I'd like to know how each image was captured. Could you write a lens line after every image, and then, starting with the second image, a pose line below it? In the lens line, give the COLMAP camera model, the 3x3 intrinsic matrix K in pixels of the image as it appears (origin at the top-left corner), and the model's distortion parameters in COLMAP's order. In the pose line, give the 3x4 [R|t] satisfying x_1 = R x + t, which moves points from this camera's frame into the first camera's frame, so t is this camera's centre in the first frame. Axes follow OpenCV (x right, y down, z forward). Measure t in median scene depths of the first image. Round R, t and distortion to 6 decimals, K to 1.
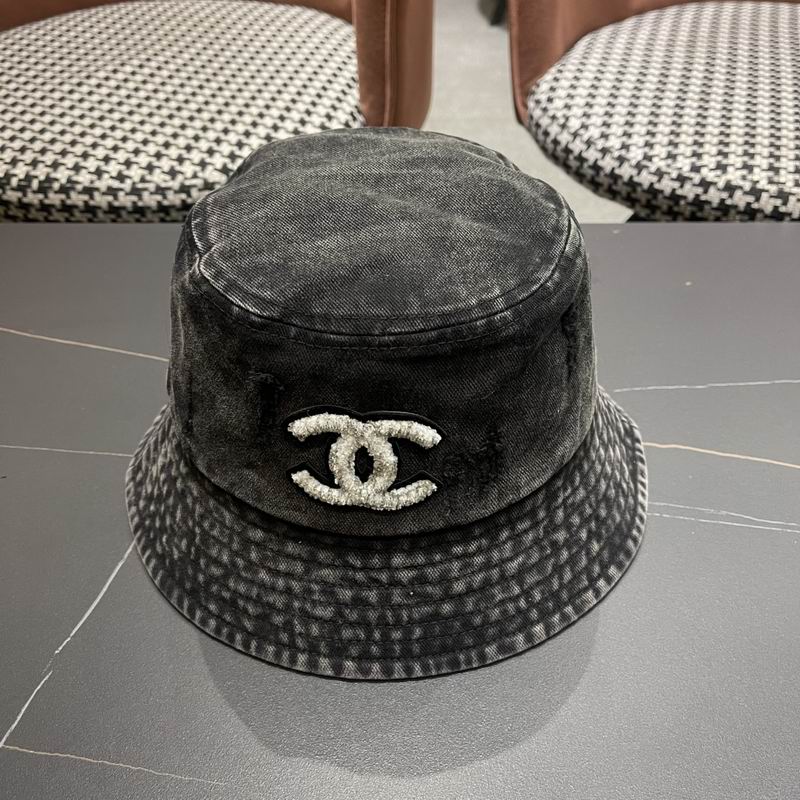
lens RADIAL K [[832.7, 0, 403.2], [0, 832.7, 411.4], [0, 0, 1]] dist [0.013876, 0.000000]
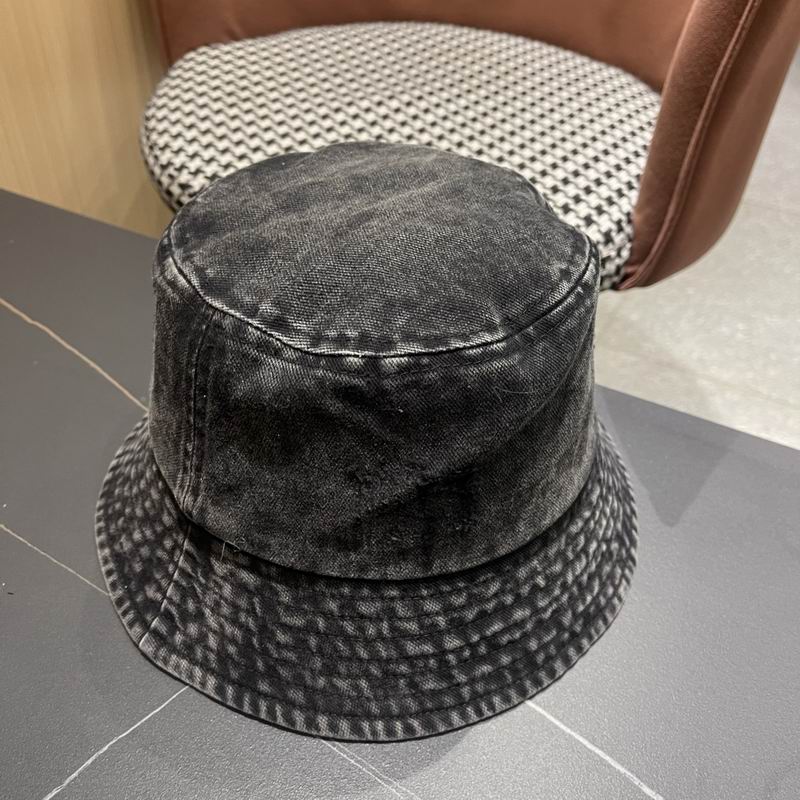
lens RADIAL K [[832.7, 0, 396.3], [0, 832.7, 403.7], [0, 0, 1]] dist [0.013876, 0.000000]
pose [[0.906652, 0.318687, -0.276444, 0.023613], [-0.322366, 0.946028, 0.033325, -0.160958], [0.272144, 0.058902, 0.960452, 0.193179]]
